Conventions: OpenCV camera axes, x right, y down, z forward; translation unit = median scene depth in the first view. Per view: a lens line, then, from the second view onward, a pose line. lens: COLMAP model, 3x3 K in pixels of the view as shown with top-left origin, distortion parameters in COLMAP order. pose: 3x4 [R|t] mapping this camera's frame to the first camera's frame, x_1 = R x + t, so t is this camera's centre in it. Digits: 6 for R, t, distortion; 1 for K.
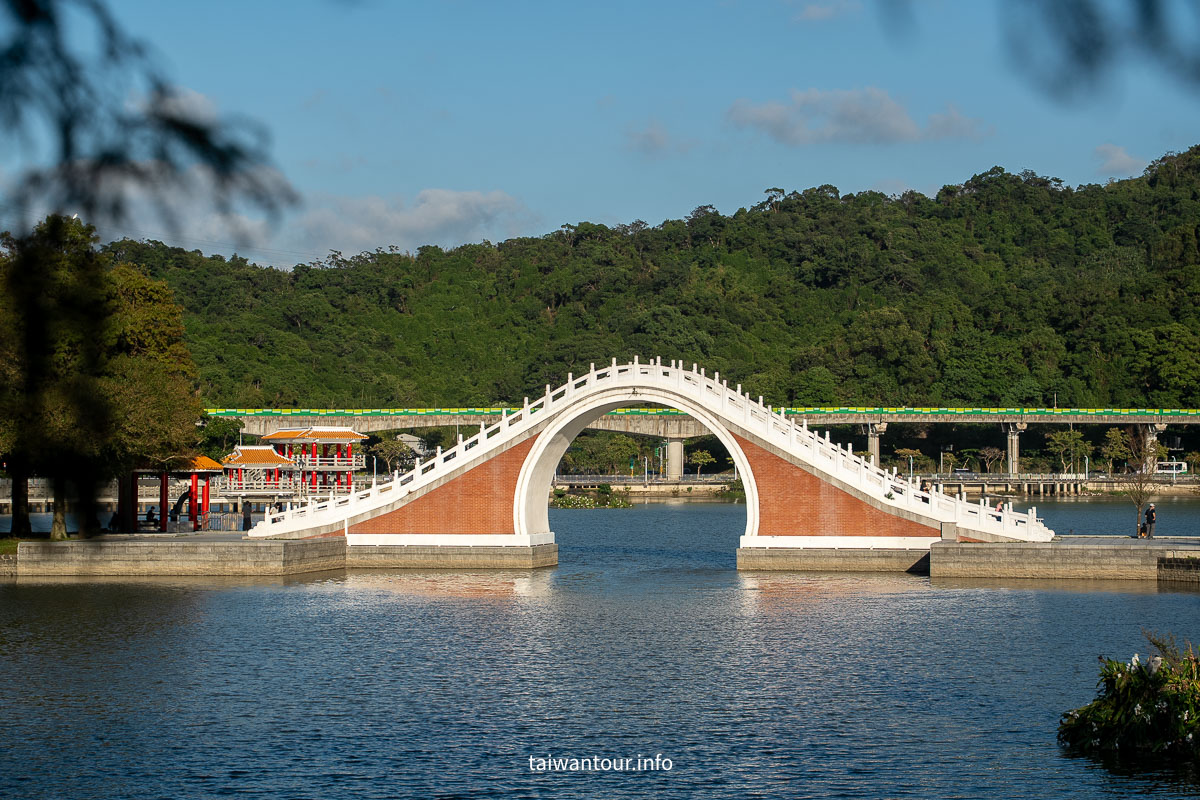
lens RADIAL K [[2607.9, 0, 594.0], [0, 2607.9, 417.6], [0, 0, 1]] dist [0.242528, 0.000000]
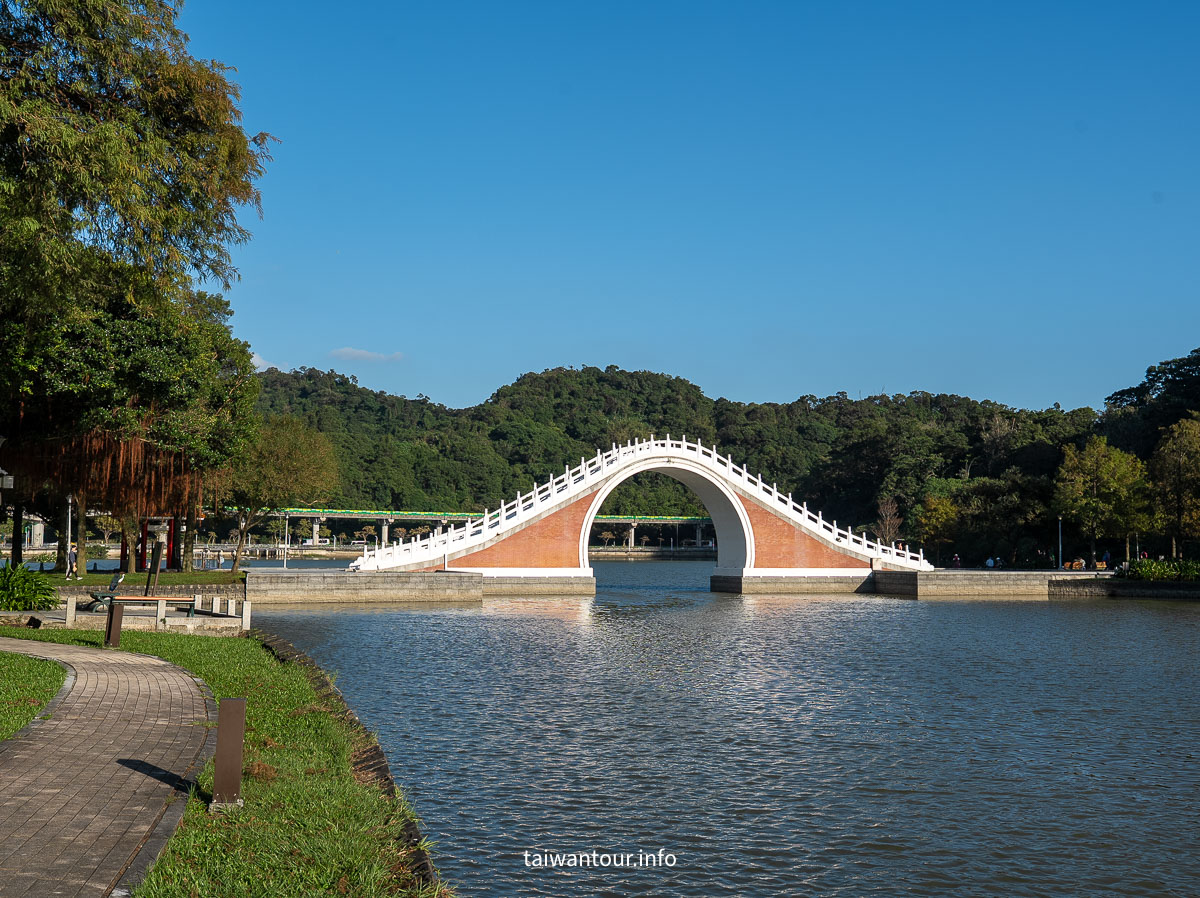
lens RADIAL K [[1333.4, 0, 604.8], [0, 1333.4, 451.0], [0, 0, 1]] dist [0.021219, 0.000000]
pose [[0.850989, 0.044827, 0.523266, -0.438755], [-0.016711, 0.998157, -0.058332, 0.030368], [-0.524917, 0.040895, 0.850170, 0.513597]]
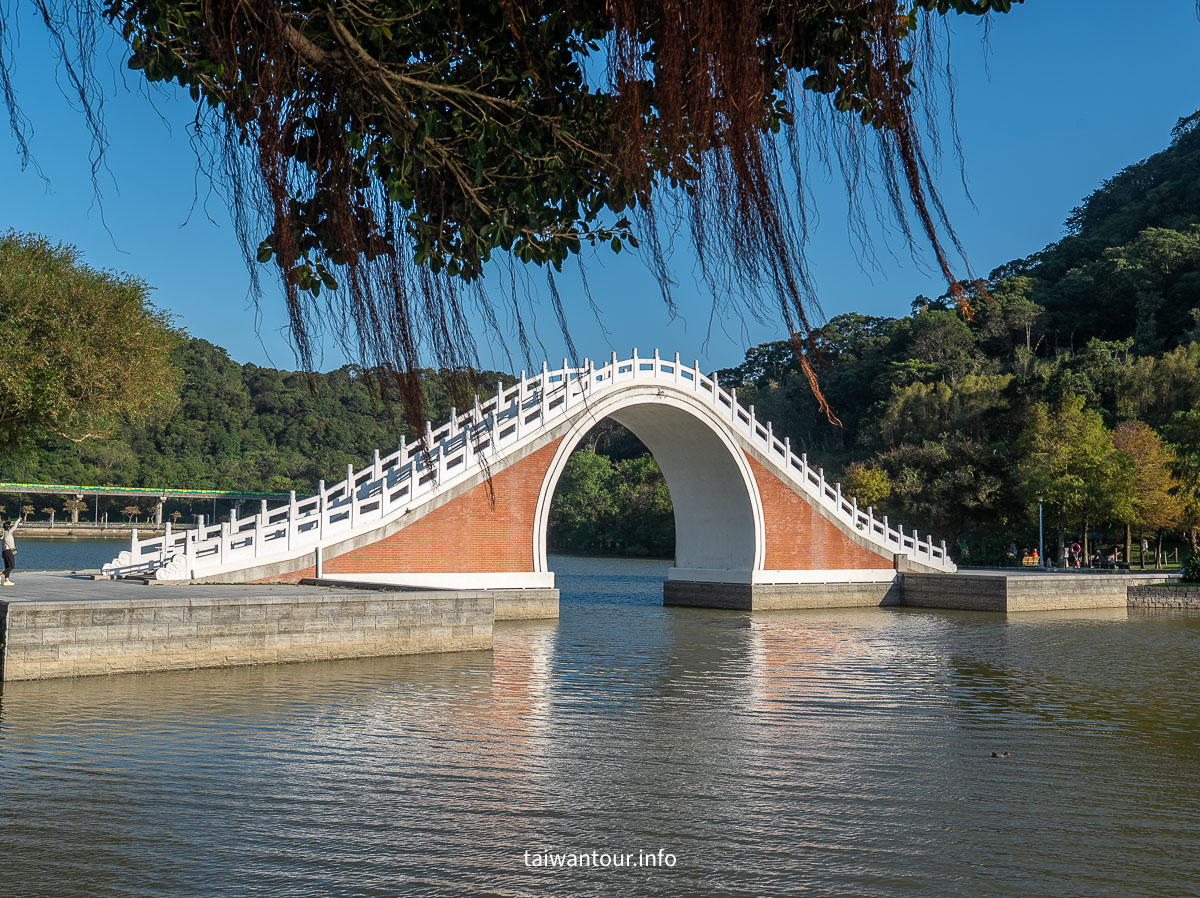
lens RADIAL K [[1333.4, 0, 595.3], [0, 1333.4, 446.1], [0, 0, 1]] dist [0.021219, 0.000000]
pose [[0.600777, 0.062702, 0.796954, -0.383182], [-0.031581, 0.998003, -0.054713, 0.035202], [-0.798793, 0.007701, 0.601557, 0.907363]]
